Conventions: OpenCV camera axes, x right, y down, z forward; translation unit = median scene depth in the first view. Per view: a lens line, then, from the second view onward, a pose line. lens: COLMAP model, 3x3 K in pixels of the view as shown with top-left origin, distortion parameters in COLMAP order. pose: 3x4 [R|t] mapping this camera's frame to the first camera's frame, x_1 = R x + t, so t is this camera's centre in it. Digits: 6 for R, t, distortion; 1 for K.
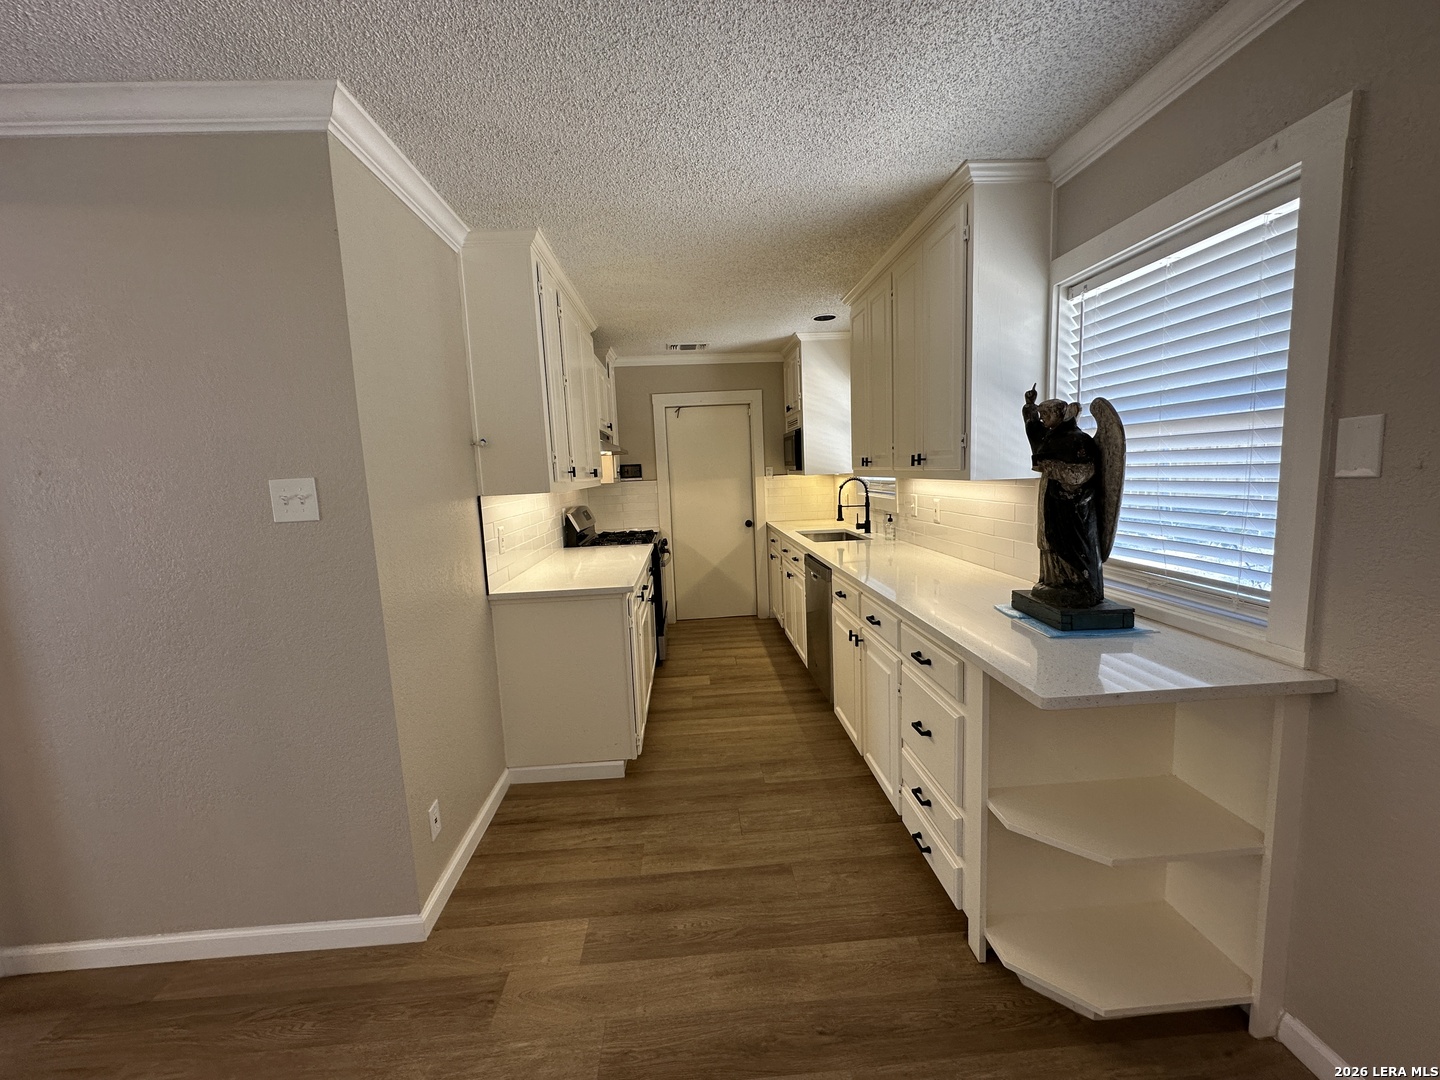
lens RADIAL K [[575.7, 0, 721.1], [0, 575.7, 538.4], [0, 0, 1]] dist [-0.005513, -0.000373]
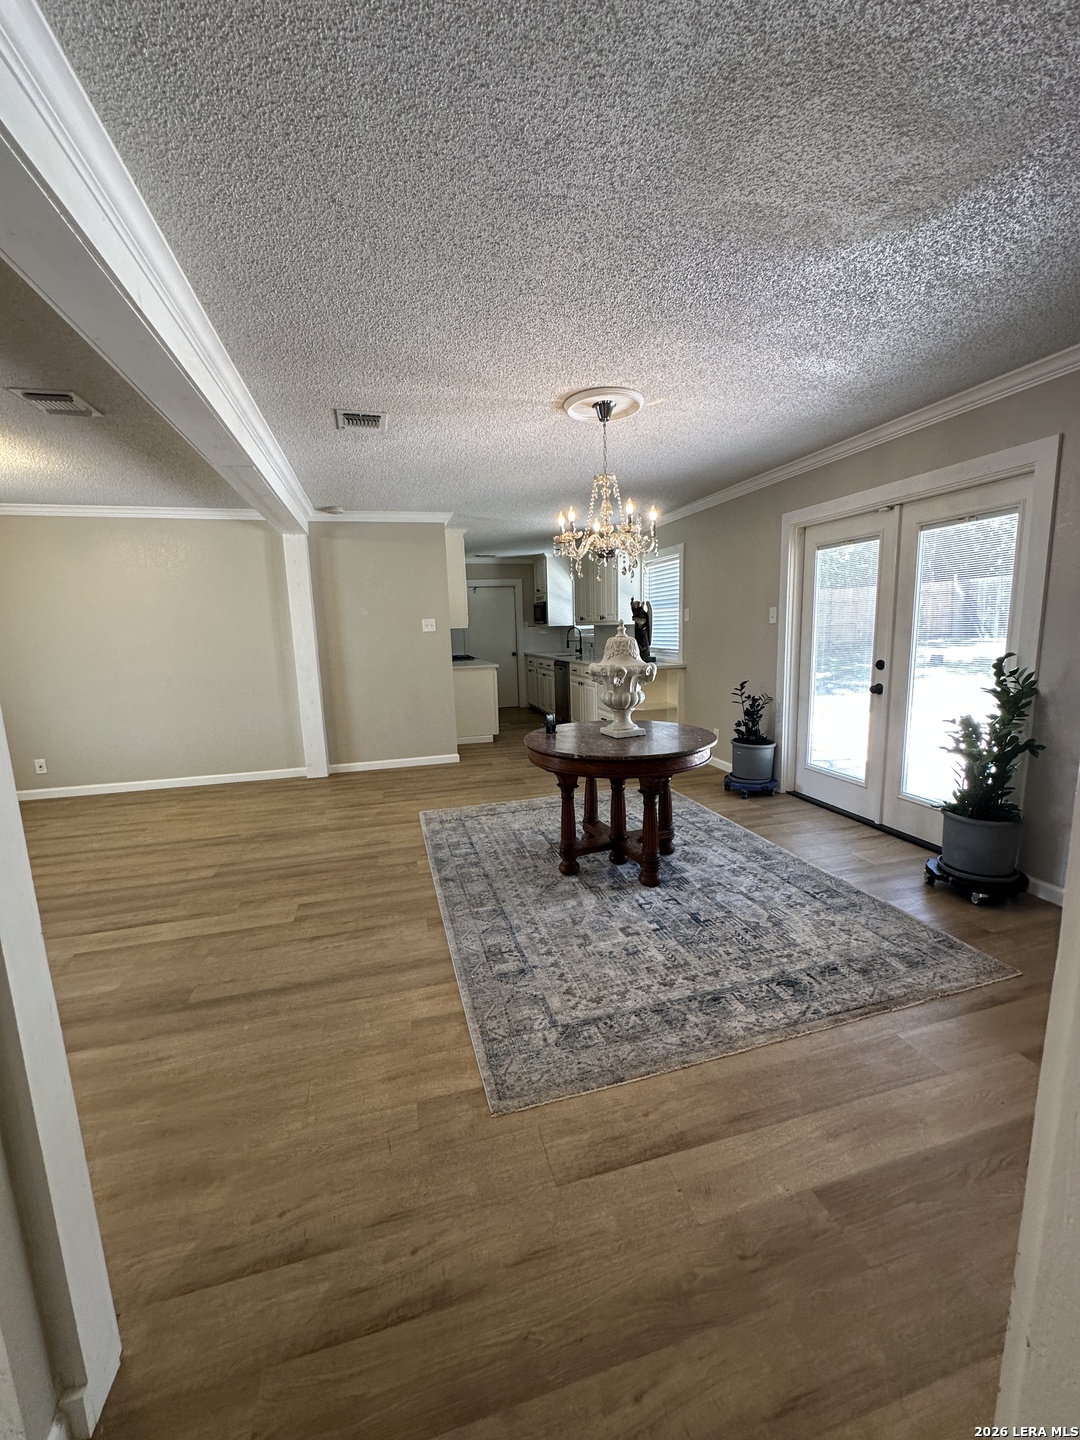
lens RADIAL K [[578.3, 0, 542.3], [0, 578.3, 717.7], [0, 0, 1]] dist [-0.000893, -0.000081]
pose [[0.977526, -0.019703, 0.209893, -0.364933], [0.013558, 0.999437, 0.030678, 0.174416], [-0.210380, -0.027143, 0.977243, -1.141317]]
